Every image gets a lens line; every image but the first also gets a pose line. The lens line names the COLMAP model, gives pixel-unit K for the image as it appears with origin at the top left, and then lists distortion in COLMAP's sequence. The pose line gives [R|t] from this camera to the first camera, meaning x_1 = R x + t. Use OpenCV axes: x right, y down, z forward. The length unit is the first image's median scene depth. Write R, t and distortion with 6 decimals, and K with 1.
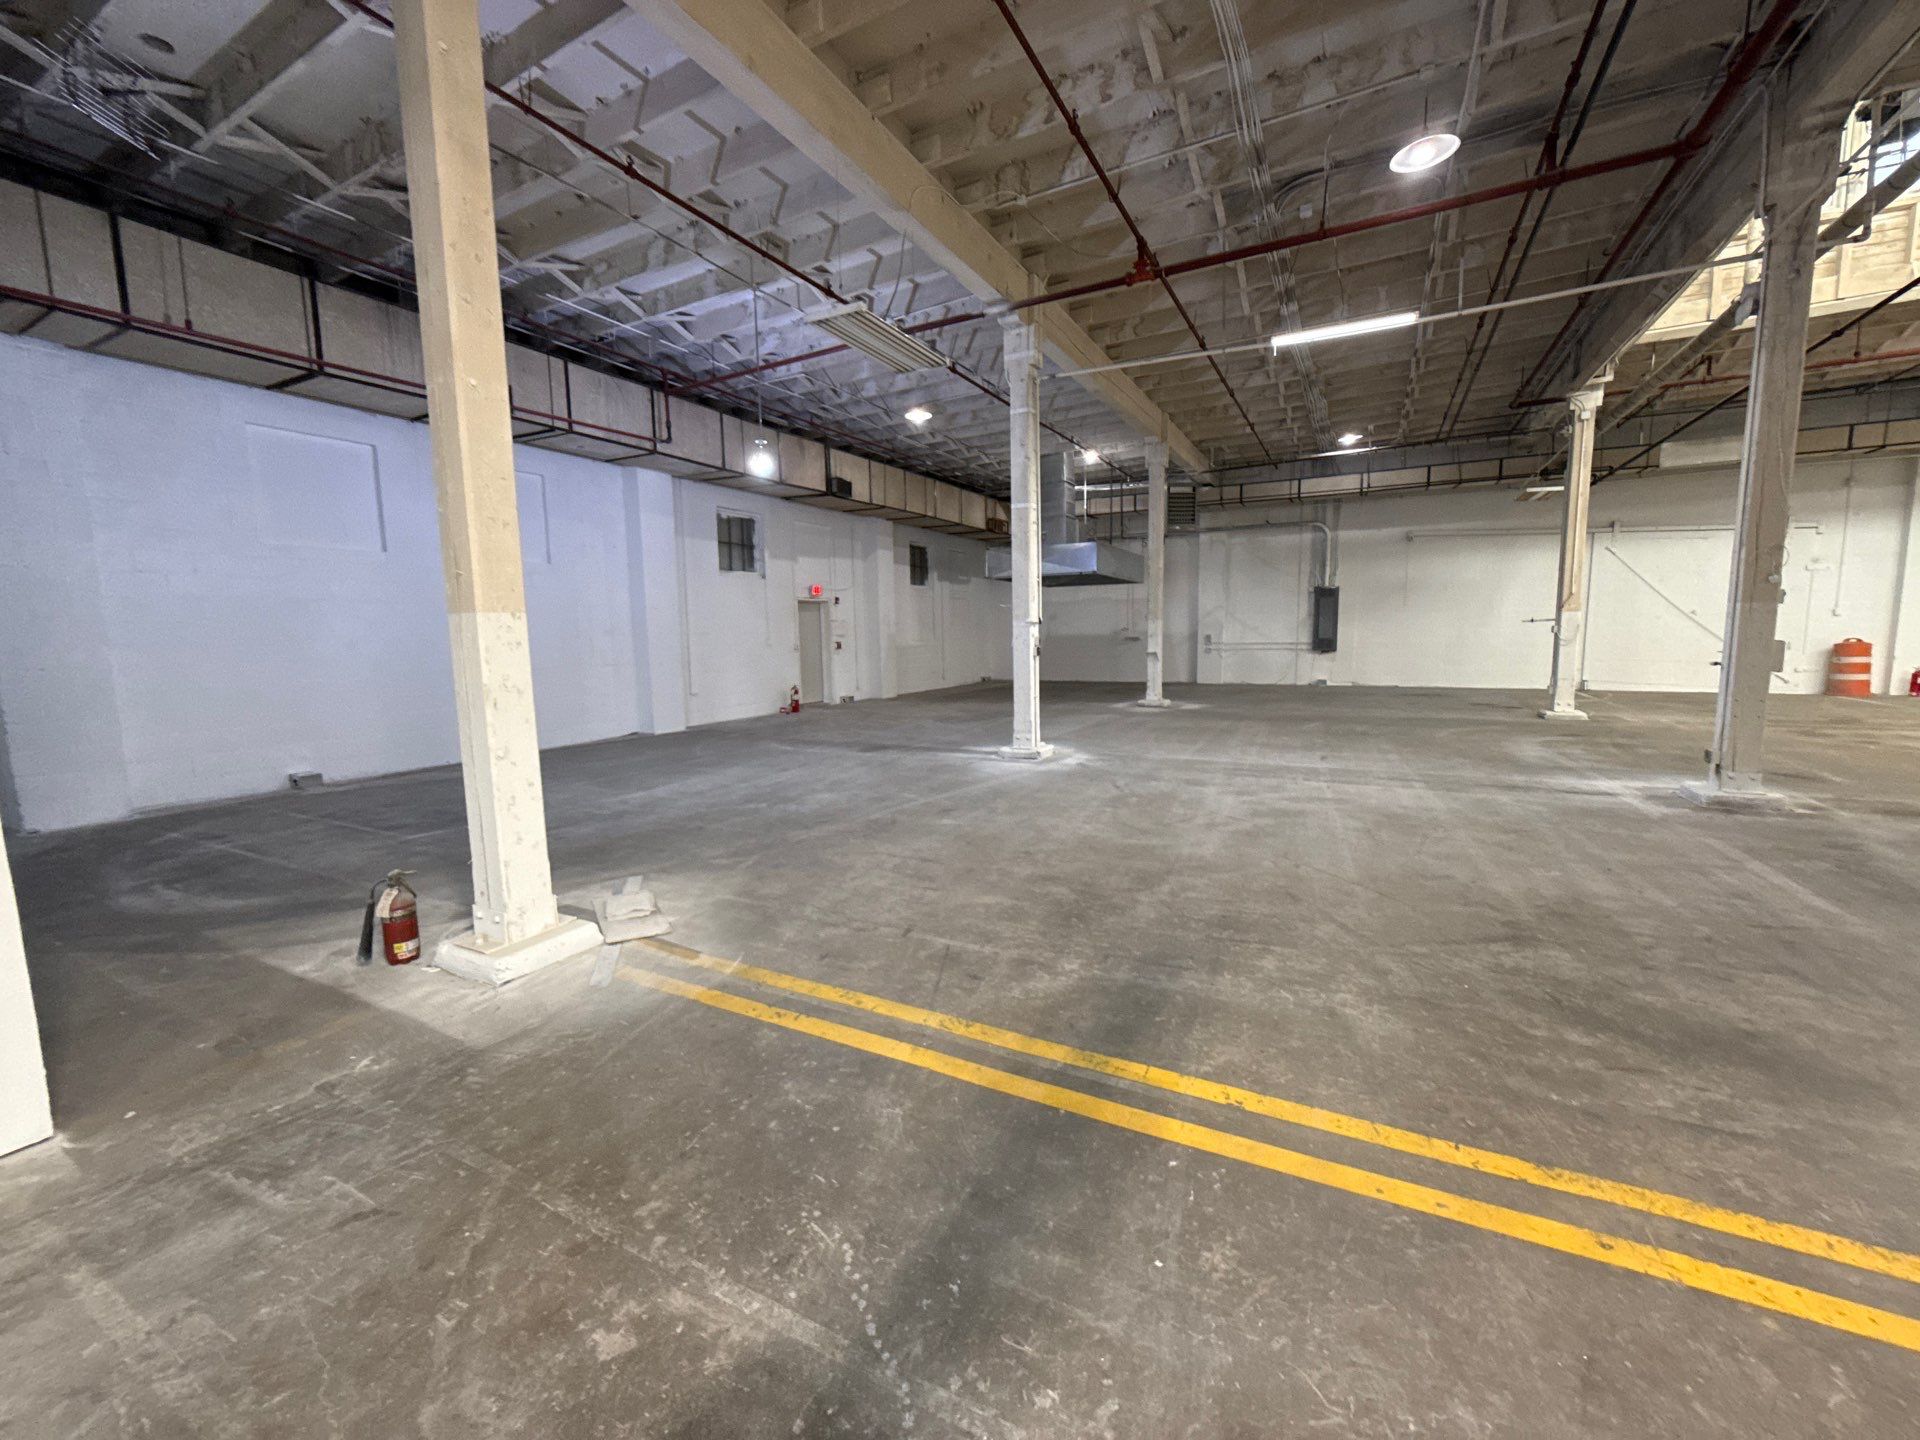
lens RADIAL K [[773.9, 0, 960.0], [0, 773.9, 720.0], [0, 0, 1]] dist [0.000631, 0.000364]
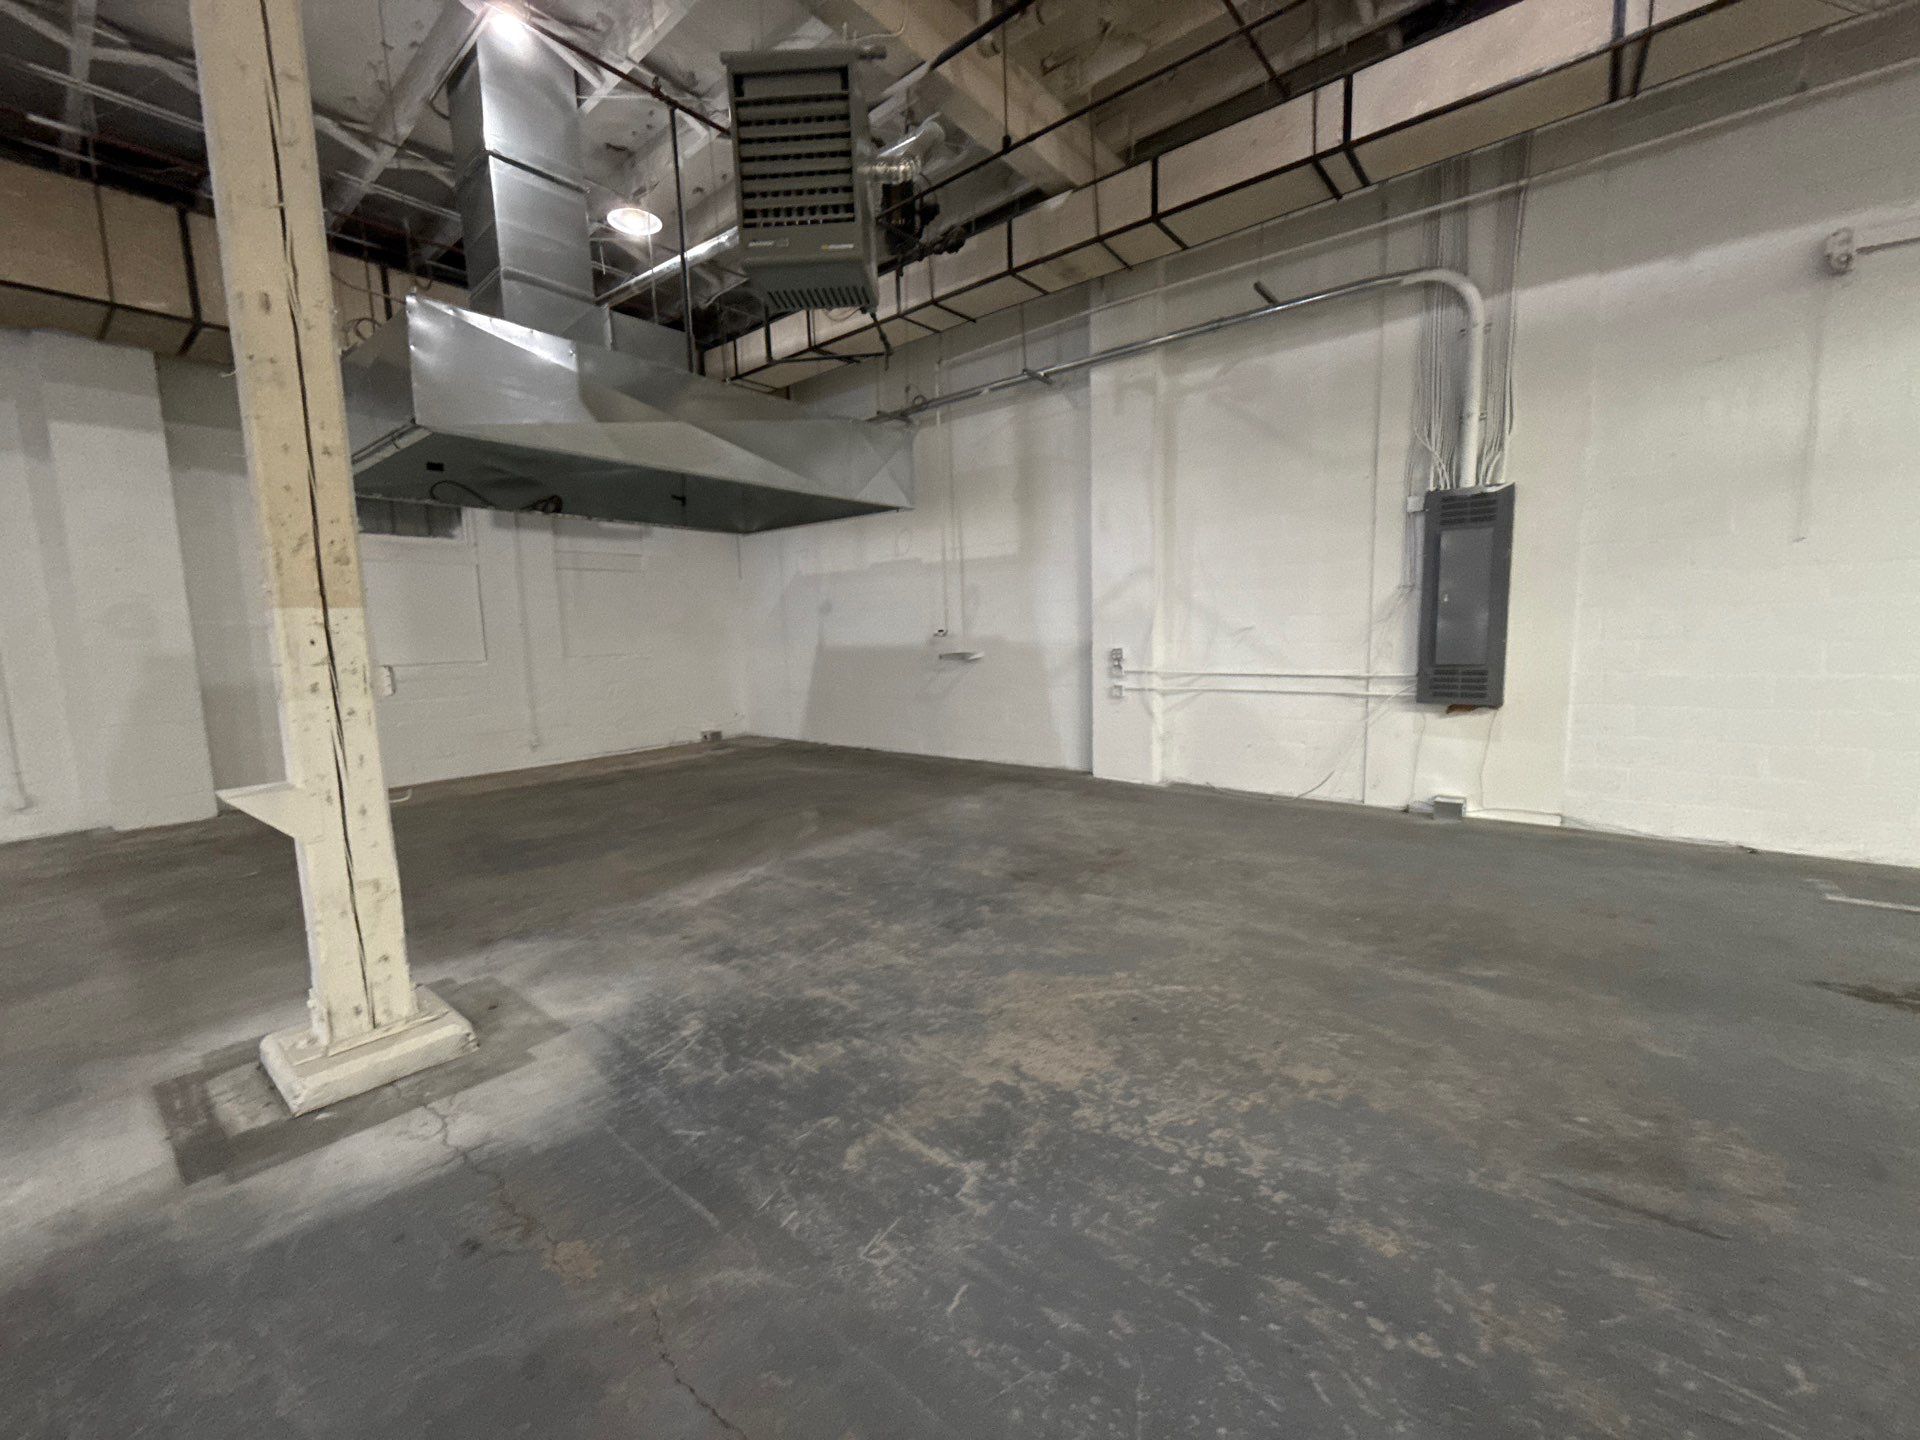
lens RADIAL K [[773.9, 0, 960.0], [0, 773.9, 720.0], [0, 0, 1]] dist [0.000631, 0.000364]
pose [[0.978423, 0.013413, -0.206176, 0.346919], [-0.010612, 0.999836, 0.014688, -0.087156], [0.206339, -0.012183, 0.978405, 0.671682]]
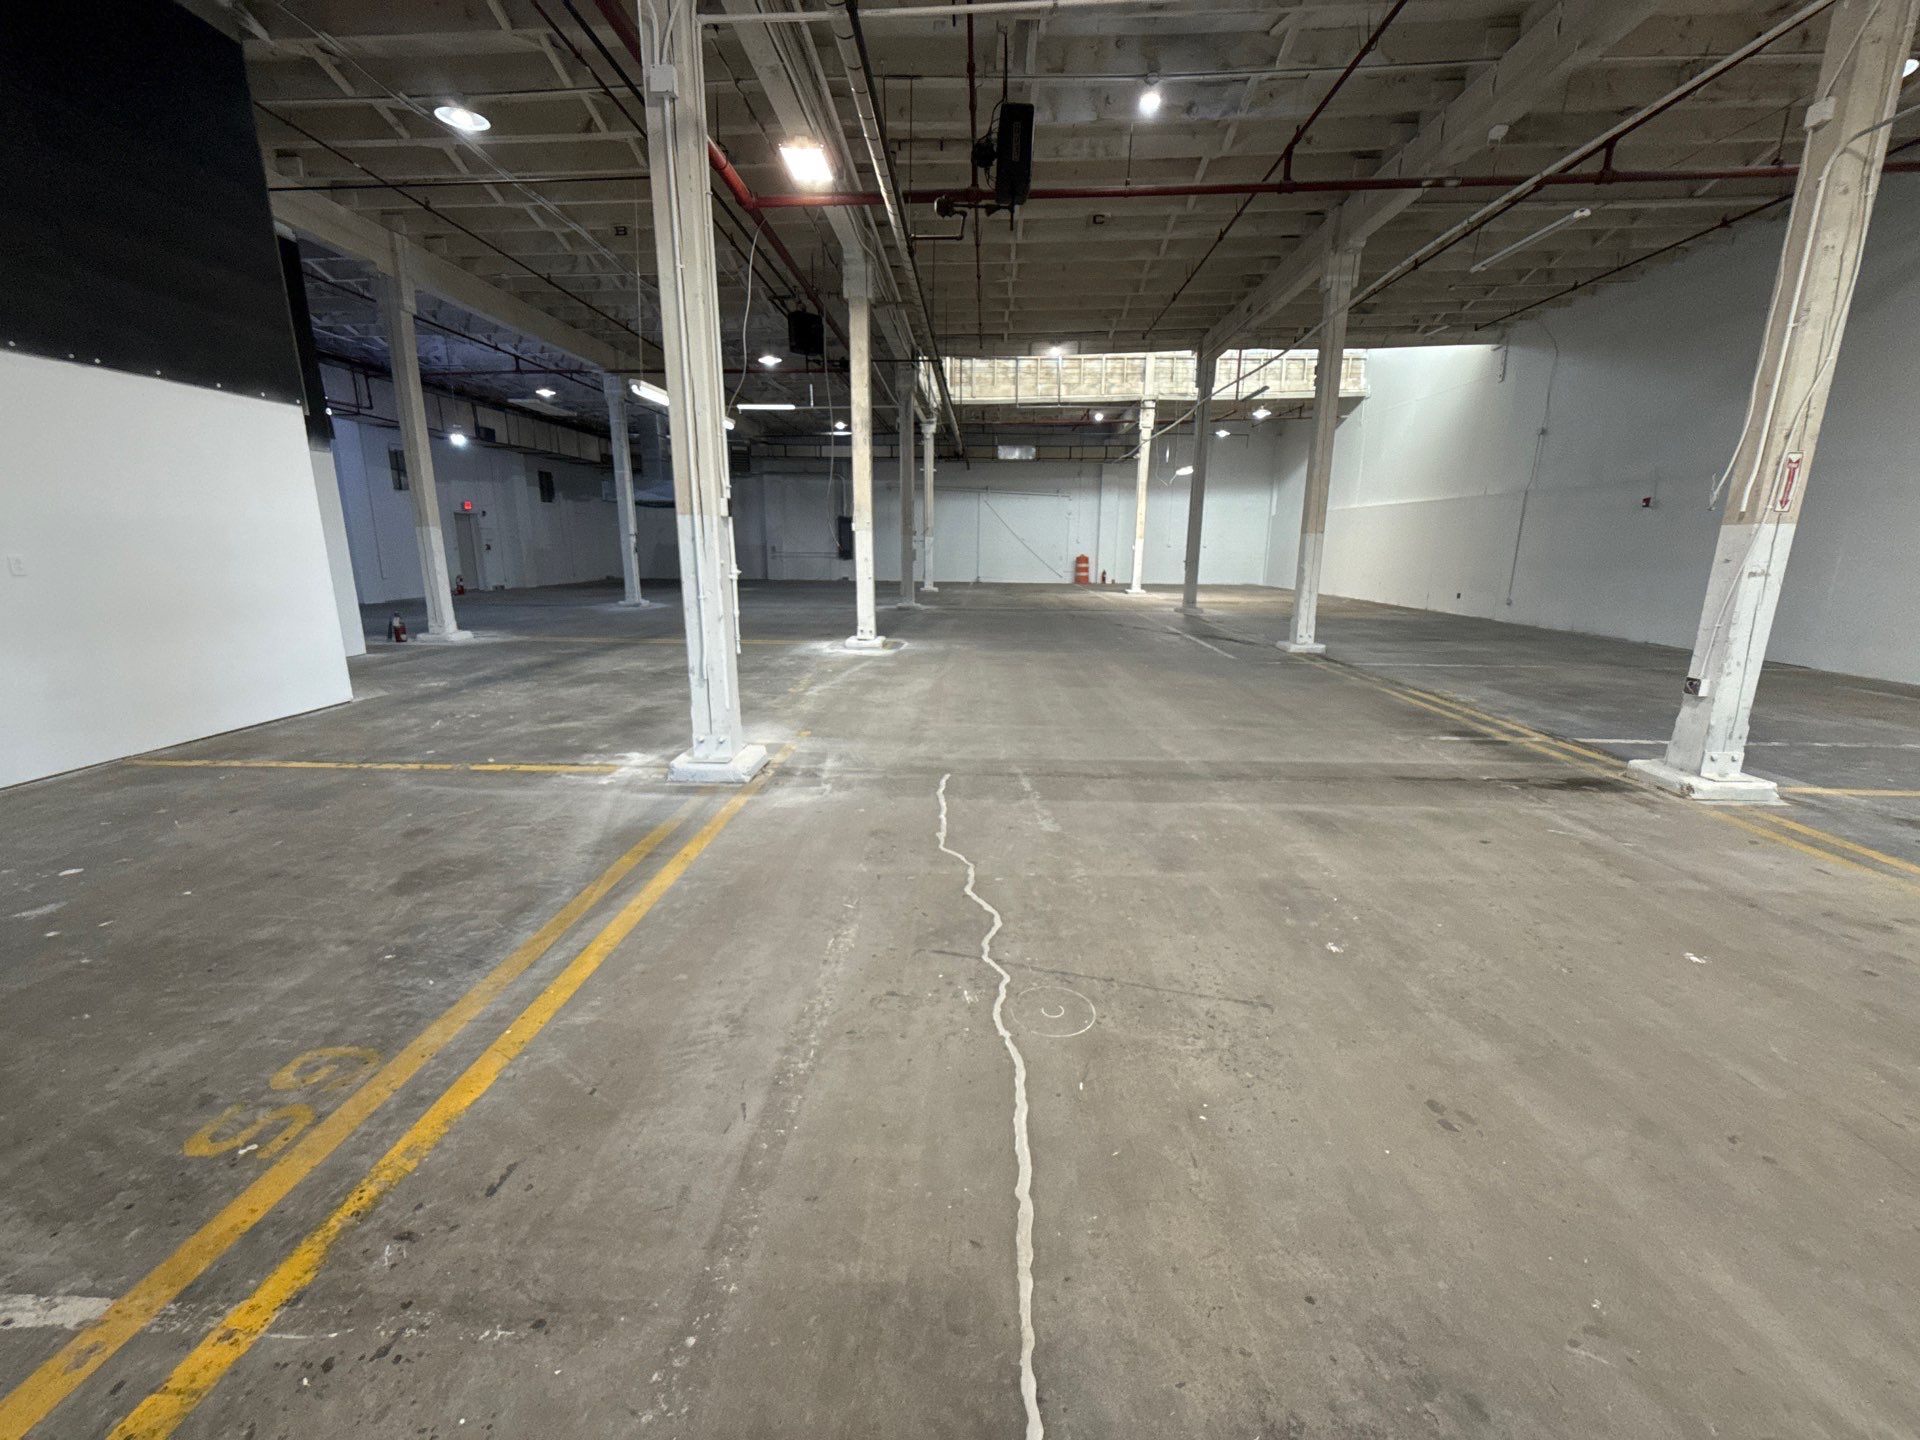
lens RADIAL K [[773.9, 0, 960.0], [0, 773.9, 720.0], [0, 0, 1]] dist [0.000631, 0.000364]
pose [[0.901354, -0.073376, 0.426822, -0.011336], [0.027094, 0.993166, 0.113521, 0.064241], [-0.432235, -0.090758, 0.897182, -0.531912]]
